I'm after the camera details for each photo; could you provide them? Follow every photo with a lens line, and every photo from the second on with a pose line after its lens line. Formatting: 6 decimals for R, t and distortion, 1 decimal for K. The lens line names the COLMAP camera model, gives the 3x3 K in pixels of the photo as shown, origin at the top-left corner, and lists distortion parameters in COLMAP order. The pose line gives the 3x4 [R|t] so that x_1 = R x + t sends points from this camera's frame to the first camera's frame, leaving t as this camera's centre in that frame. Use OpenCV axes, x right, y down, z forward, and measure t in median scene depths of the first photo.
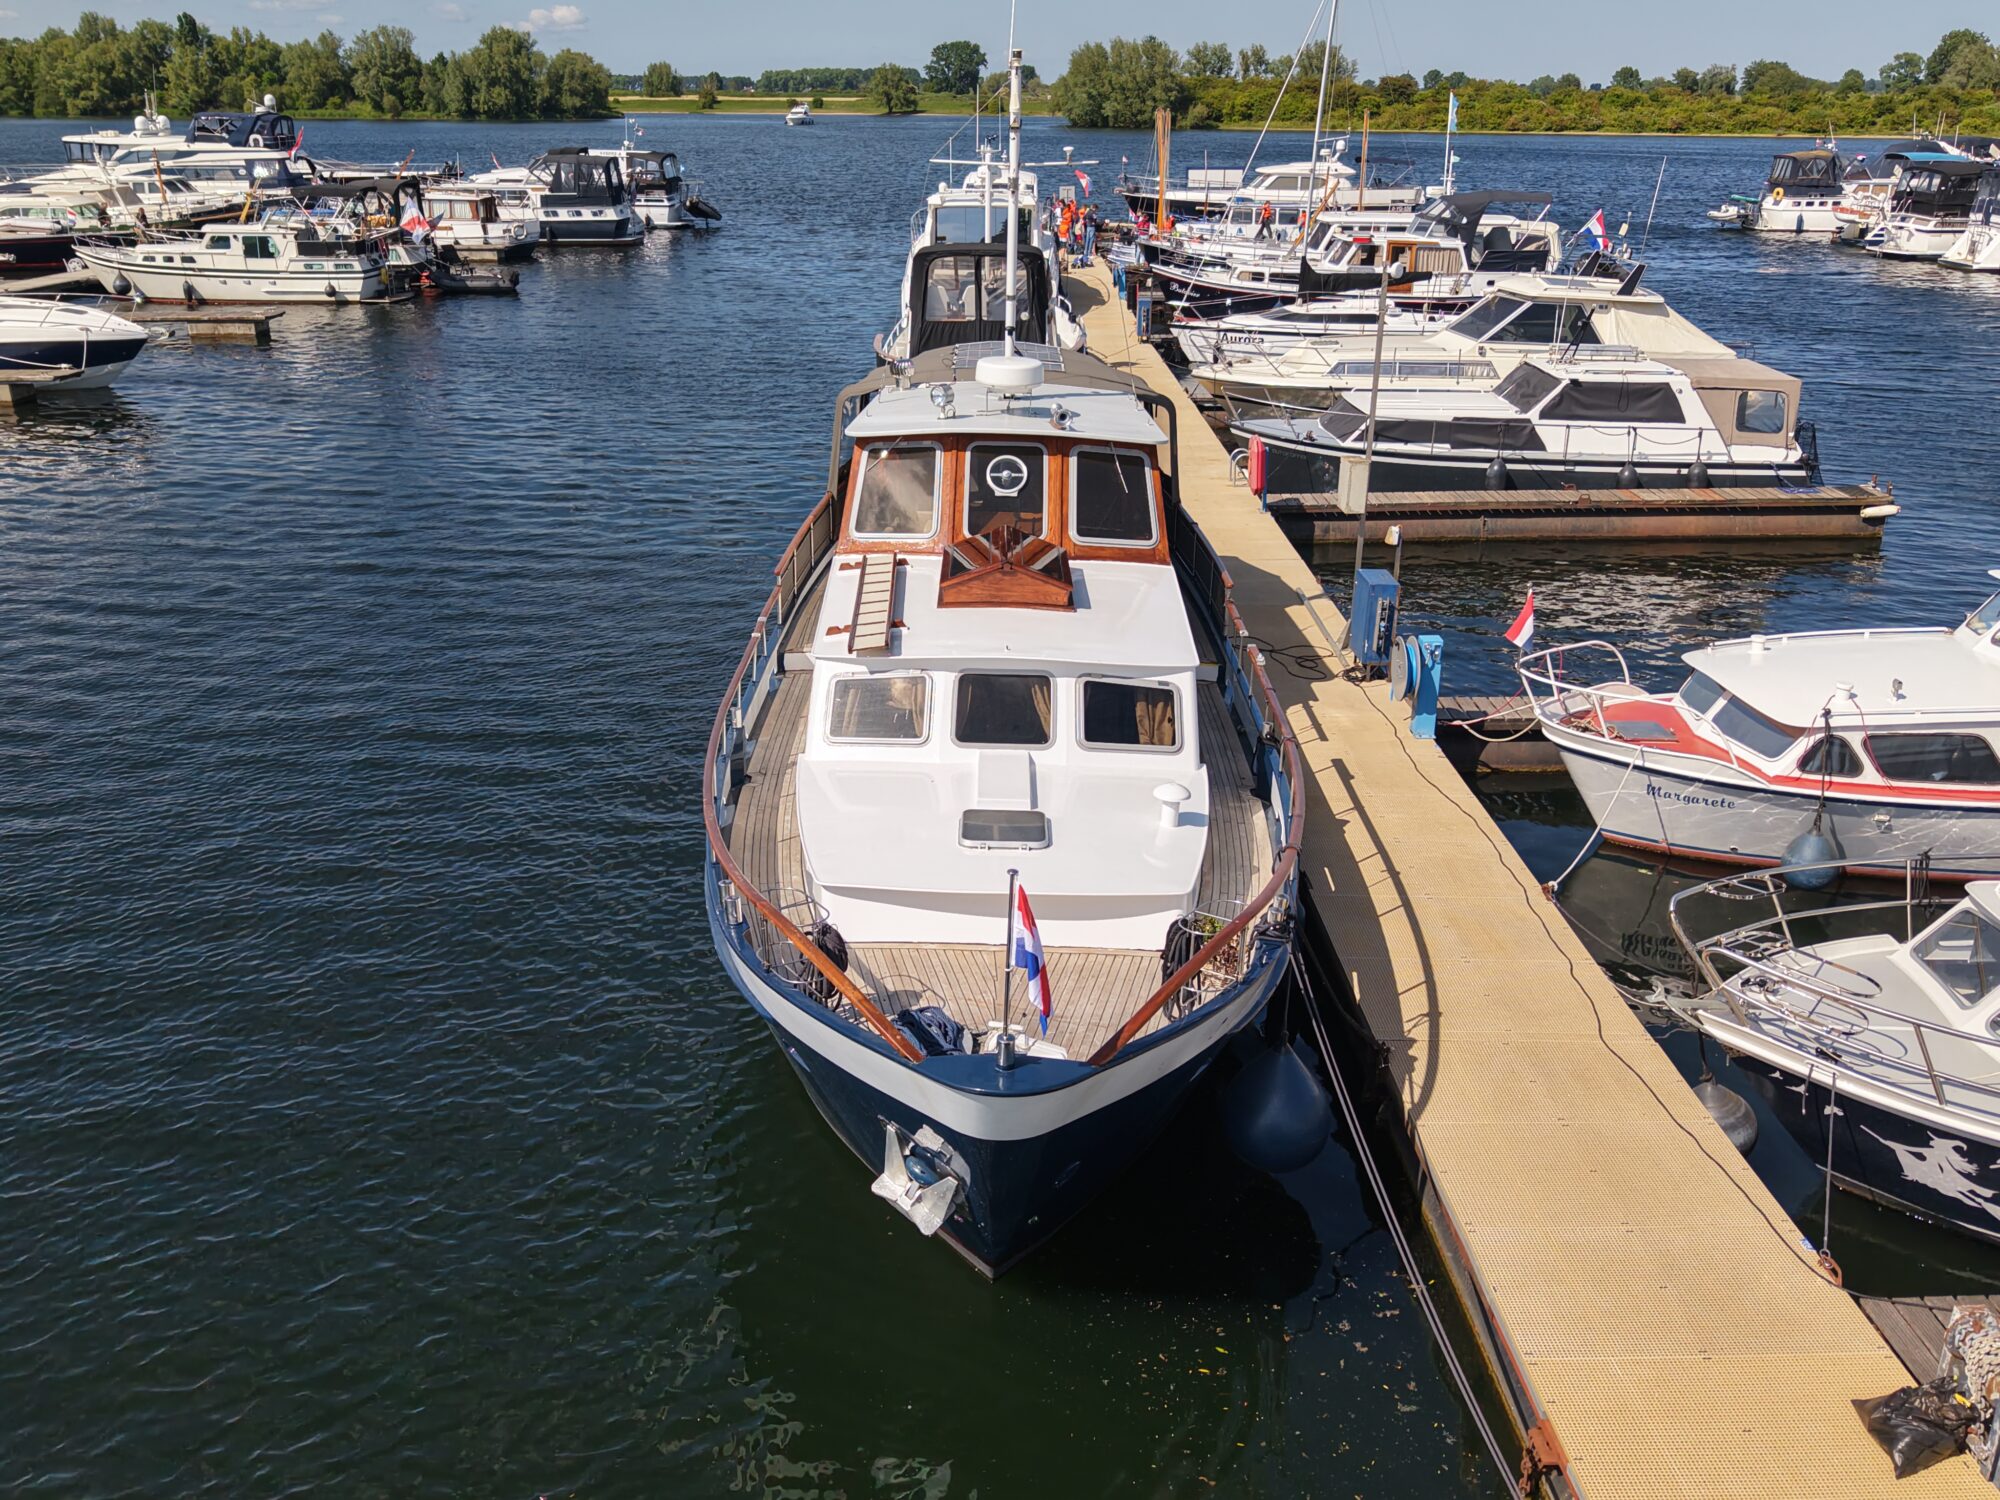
lens RADIAL K [[1753.6, 0, 1017.6], [0, 1753.6, 736.6], [0, 0, 1]] dist [0.036347, -0.003419]
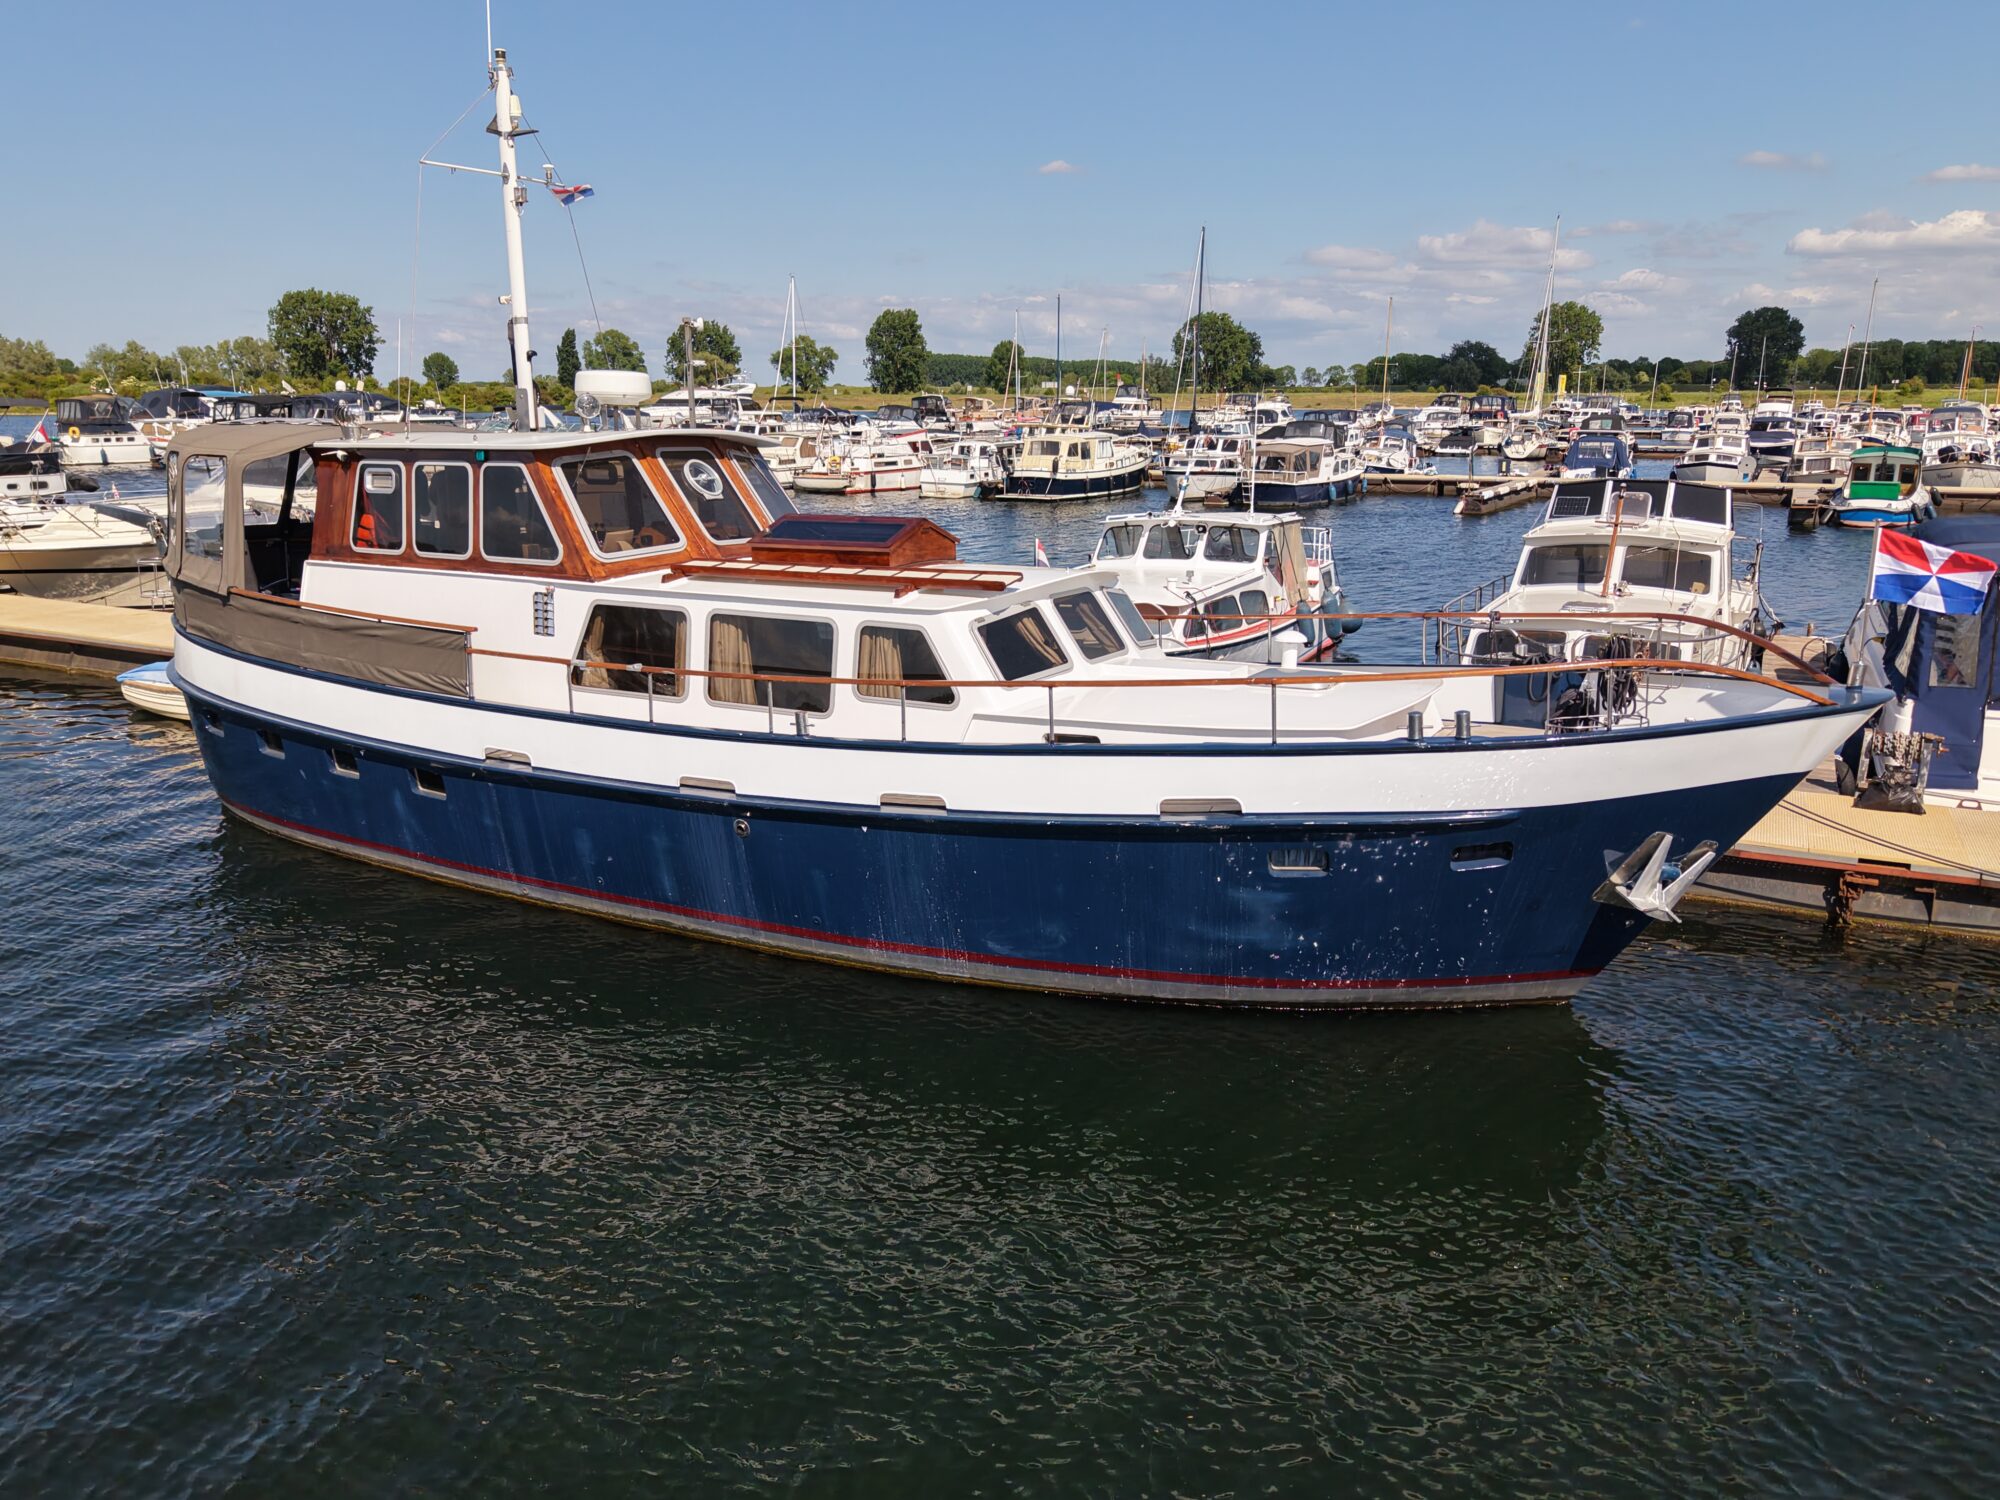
lens RADIAL K [[1527.1, 0, 984.0], [0, 1527.1, 744.7], [0, 0, 1]] dist [-0.005465, 0.004956]
pose [[0.497077, -0.197039, 0.845039, -0.260215], [0.297558, 0.953531, 0.047304, -0.002052], [-0.815091, 0.227934, 0.532609, 0.185125]]
